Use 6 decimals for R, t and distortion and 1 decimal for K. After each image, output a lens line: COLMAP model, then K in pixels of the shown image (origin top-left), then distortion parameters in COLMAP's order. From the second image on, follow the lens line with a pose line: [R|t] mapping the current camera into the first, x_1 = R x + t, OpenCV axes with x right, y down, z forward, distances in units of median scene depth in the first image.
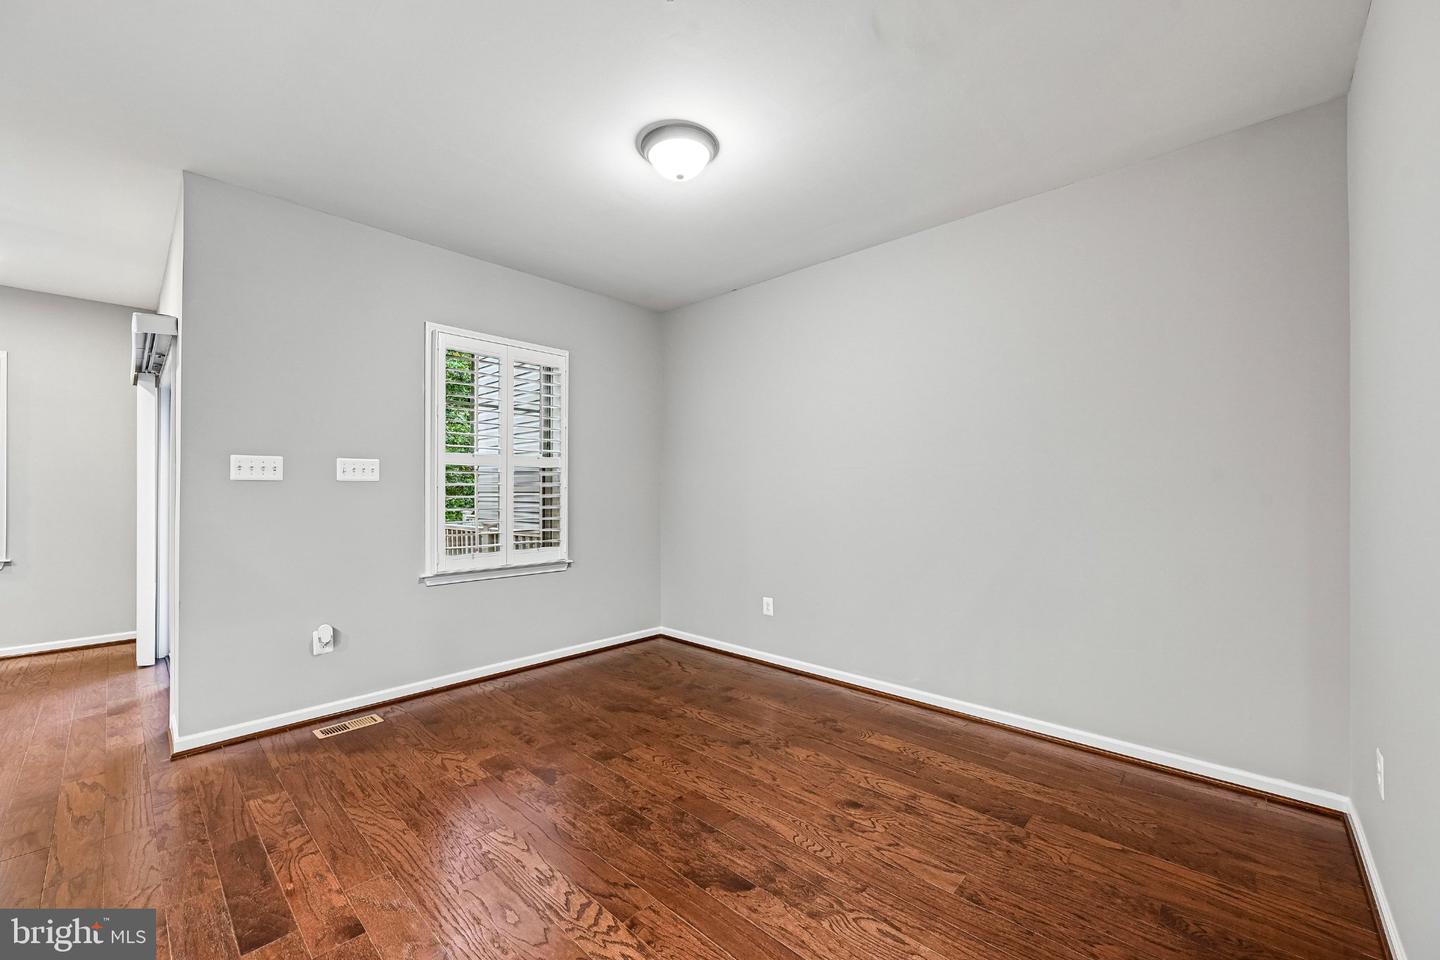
lens RADIAL K [[564.3, 0, 720.9], [0, 564.3, 486.0], [0, 0, 1]] dist [-0.002926, 0.000462]
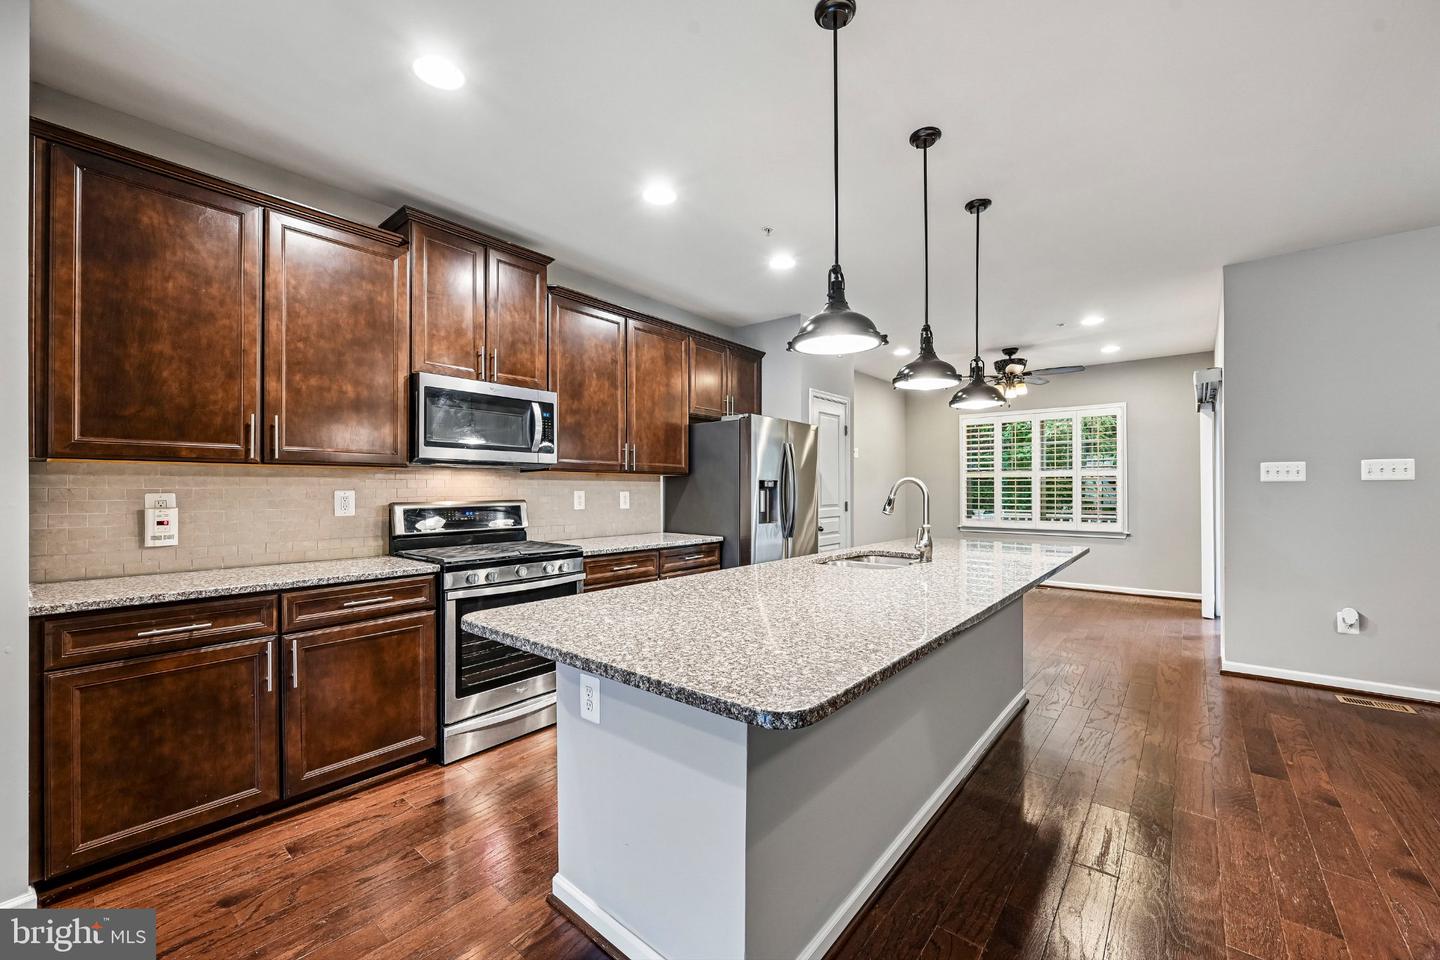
lens RADIAL K [[564.3, 0, 727.5], [0, 564.3, 487.6], [0, 0, 1]] dist [-0.002926, 0.000462]
pose [[0.059744, -0.003726, -0.998207, 0.324098], [0.010202, 0.999943, -0.003122, -0.004064], [0.998162, -0.009997, 0.059779, -0.285831]]
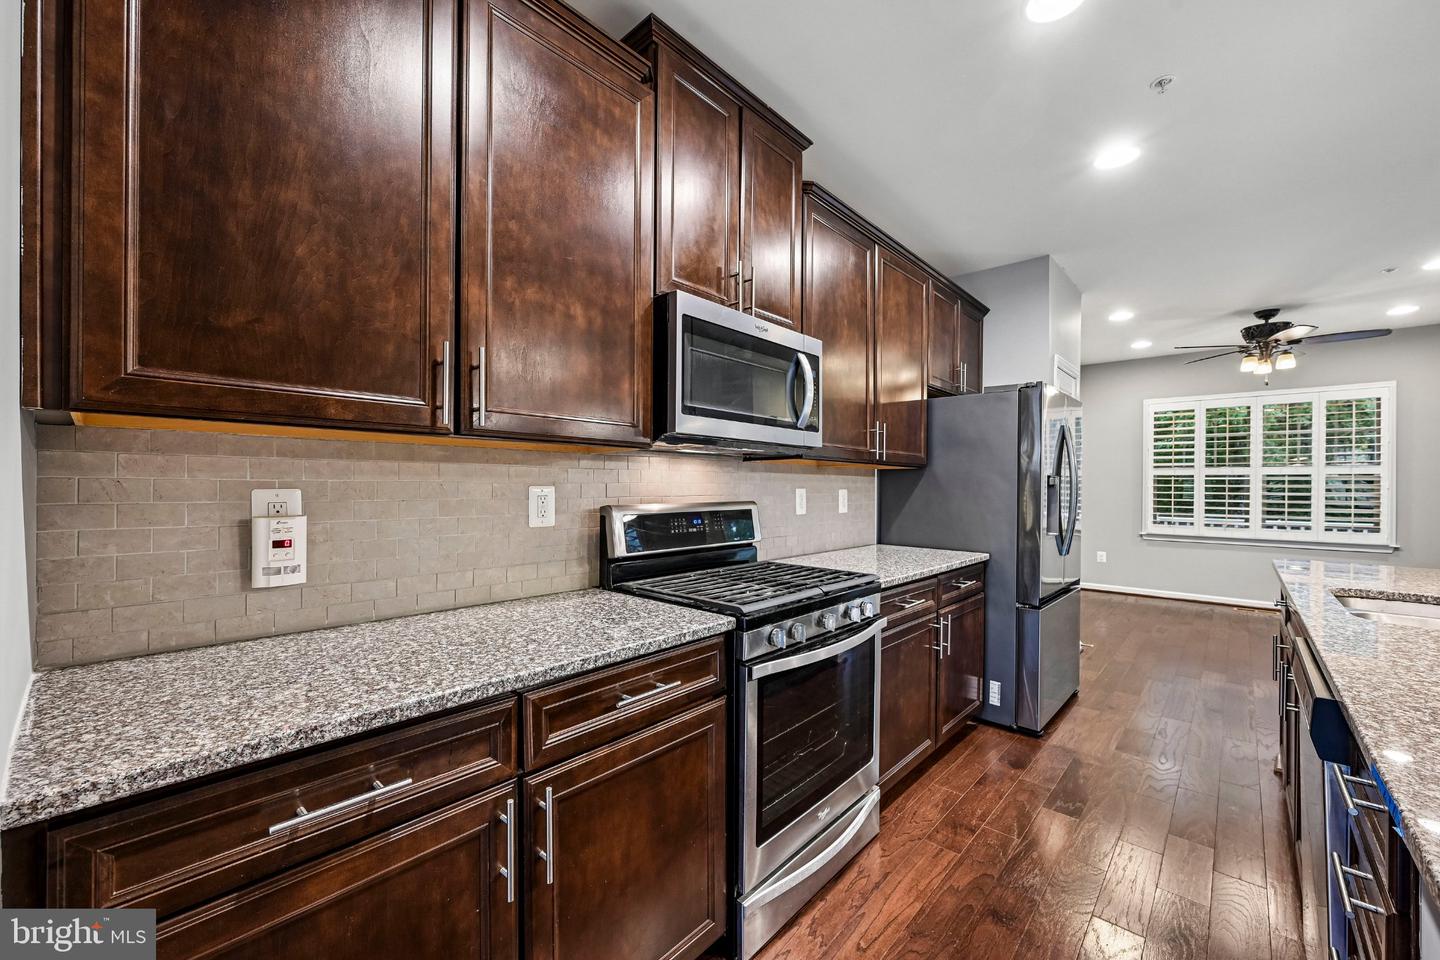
lens RADIAL K [[564.3, 0, 727.9], [0, 564.3, 488.0], [0, 0, 1]] dist [-0.002926, 0.000462]
pose [[0.010895, 0.002048, -0.999939, -0.034024], [0.002980, 0.999993, 0.002081, -0.007069], [0.999936, -0.003002, 0.010889, -0.649800]]
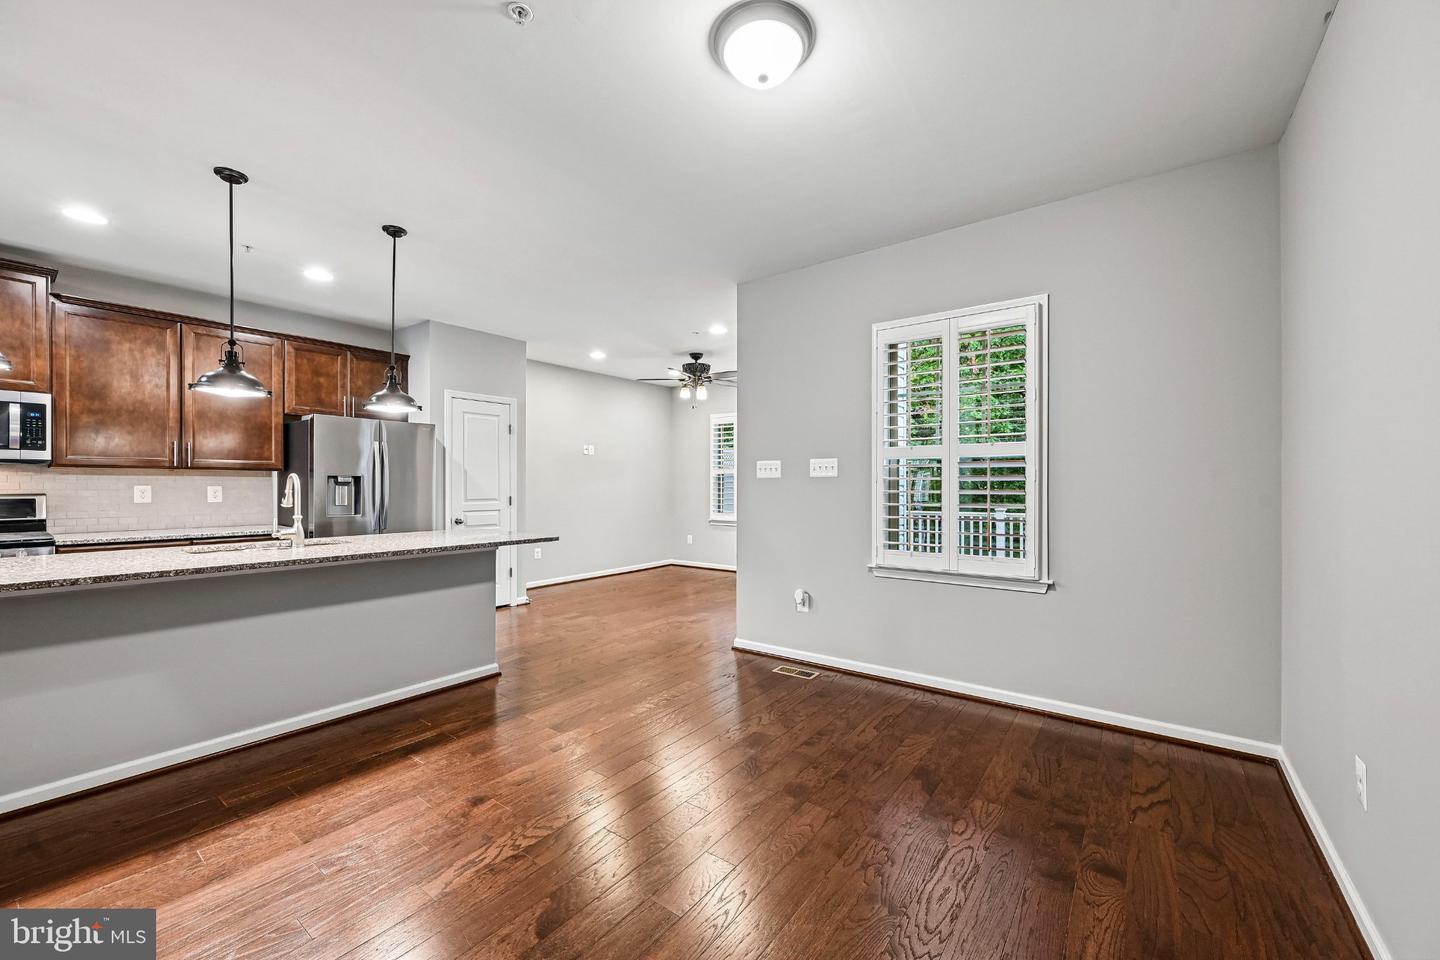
lens RADIAL K [[564.3, 0, 731.3], [0, 564.3, 484.6], [0, 0, 1]] dist [-0.002926, 0.000462]
pose [[0.111920, -0.000346, -0.993717, 0.525185], [0.008271, 0.999966, 0.000583, 0.004627], [0.993683, -0.008285, 0.111919, 0.655889]]
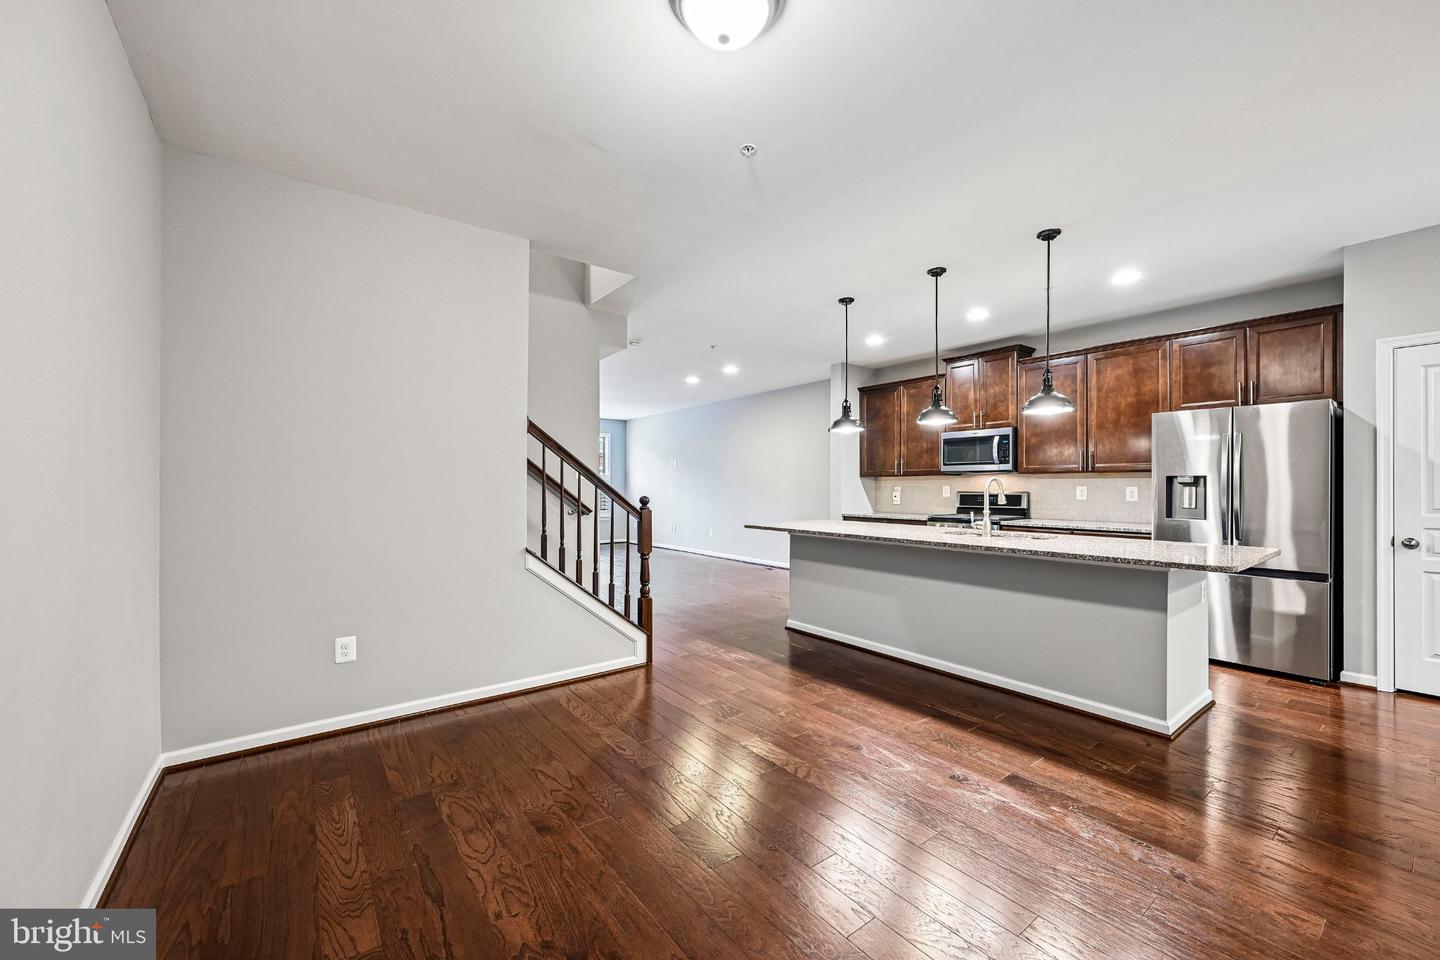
lens RADIAL K [[564.3, 0, 721.4], [0, 564.3, 486.2], [0, 0, 1]] dist [-0.002926, 0.000462]
pose [[-0.984617, 0.002118, 0.174714, -0.144823], [0.000563, 0.999960, -0.008951, 0.010126], [-0.174726, -0.008715, -0.984579, 1.278038]]
